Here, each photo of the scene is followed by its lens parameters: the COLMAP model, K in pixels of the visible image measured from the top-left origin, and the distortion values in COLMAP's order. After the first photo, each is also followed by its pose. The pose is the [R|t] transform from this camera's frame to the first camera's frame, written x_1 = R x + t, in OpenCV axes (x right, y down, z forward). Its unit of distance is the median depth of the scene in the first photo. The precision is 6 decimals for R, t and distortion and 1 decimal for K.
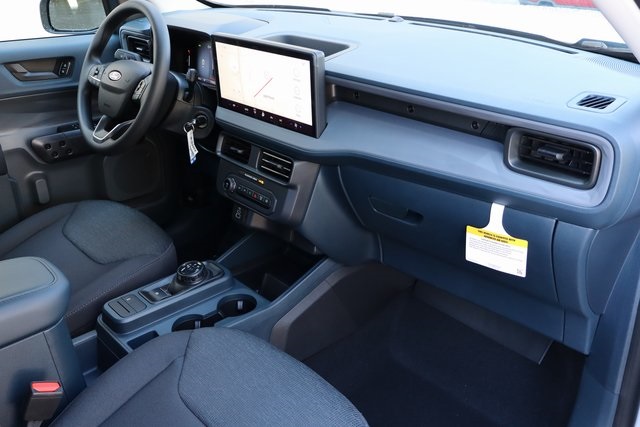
lens RADIAL K [[599.7, 0, 315.8], [0, 599.7, 208.3], [0, 0, 1]] dist [0.010919, 0.000000]
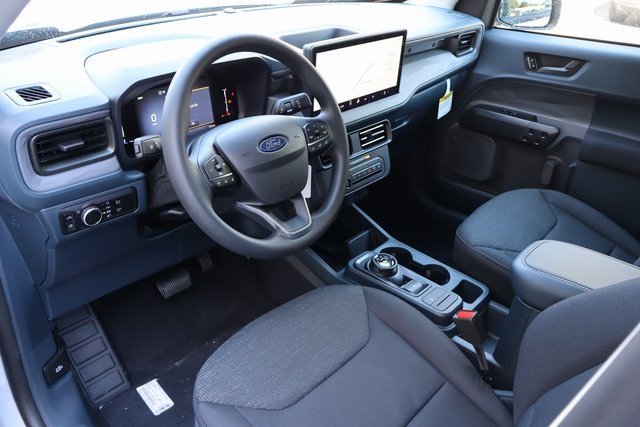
lens RADIAL K [[510.4, 0, 318.7], [0, 510.4, 218.0], [0, 0, 1]] dist [-0.053241, -0.014117]
pose [[-0.104553, -0.474995, 0.873756, -0.995542], [0.392911, 0.787369, 0.475048, -0.455863], [-0.913614, 0.392975, 0.104309, 1.031676]]
